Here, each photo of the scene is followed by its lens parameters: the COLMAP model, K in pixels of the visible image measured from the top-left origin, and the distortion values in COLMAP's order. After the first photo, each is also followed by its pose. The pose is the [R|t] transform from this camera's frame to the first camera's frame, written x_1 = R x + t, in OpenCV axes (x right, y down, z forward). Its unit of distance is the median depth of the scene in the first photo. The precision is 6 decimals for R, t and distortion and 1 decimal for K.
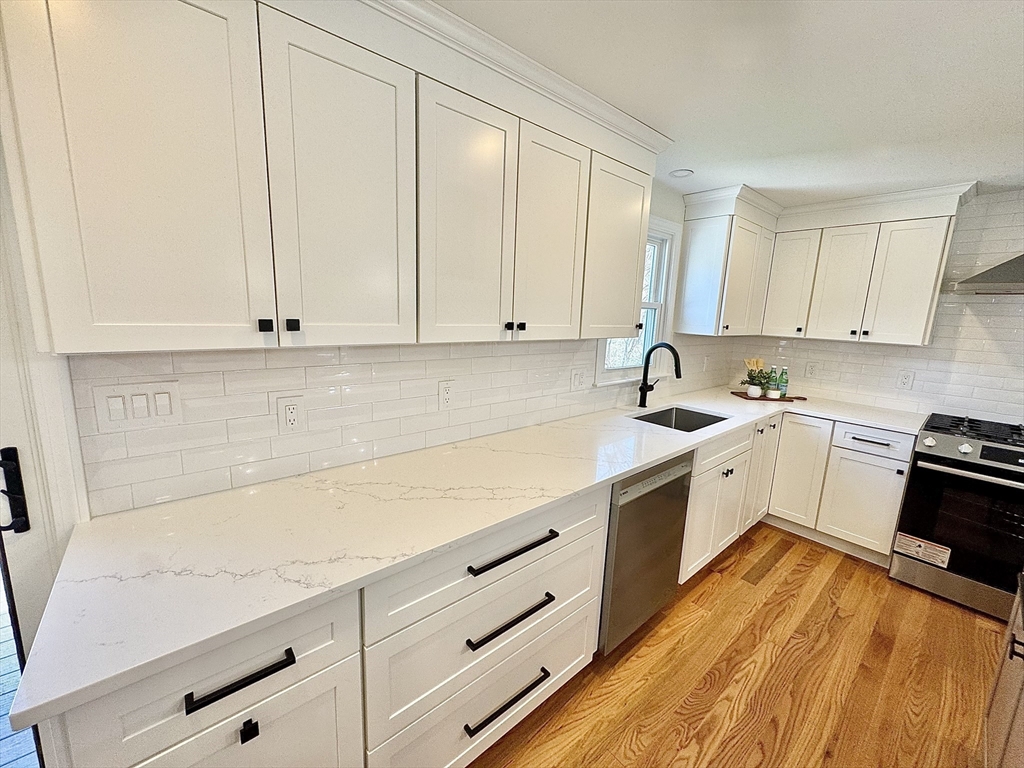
lens RADIAL K [[409.6, 0, 513.1], [0, 409.6, 382.3], [0, 0, 1]] dist [0.000745, 0.000494]
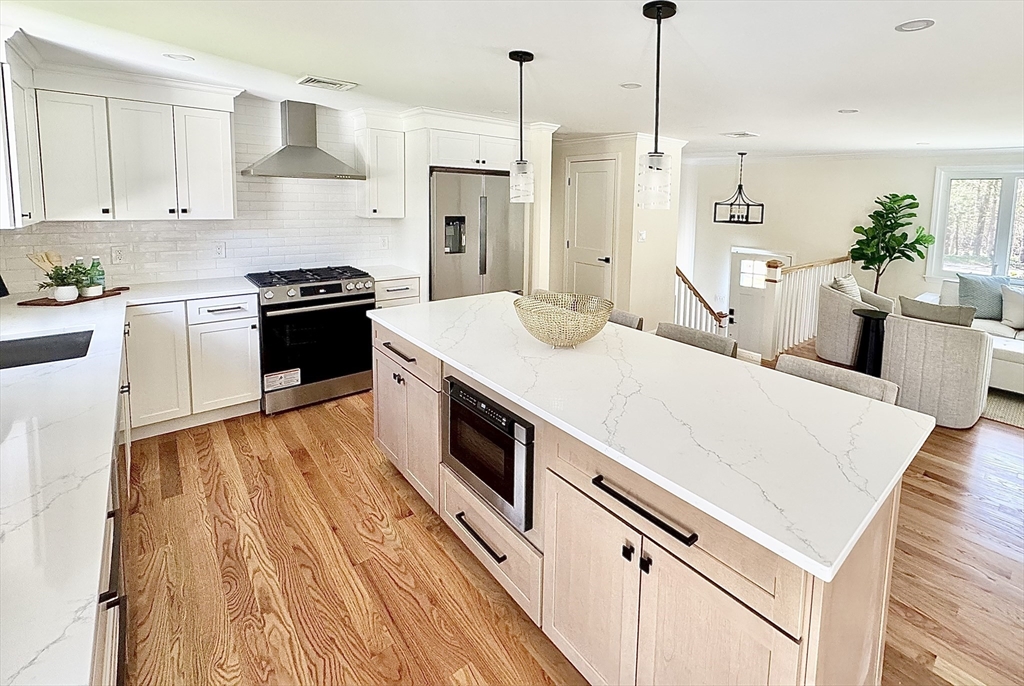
lens RADIAL K [[471.5, 0, 588.5], [0, 471.5, 244.7], [0, 0, 1]] dist [0.003609, -0.000127]
pose [[-0.043579, -0.136854, 0.989632, -0.443034], [0.147439, 0.978846, 0.141855, -0.067579], [-0.988111, 0.152092, -0.022480, 0.046039]]
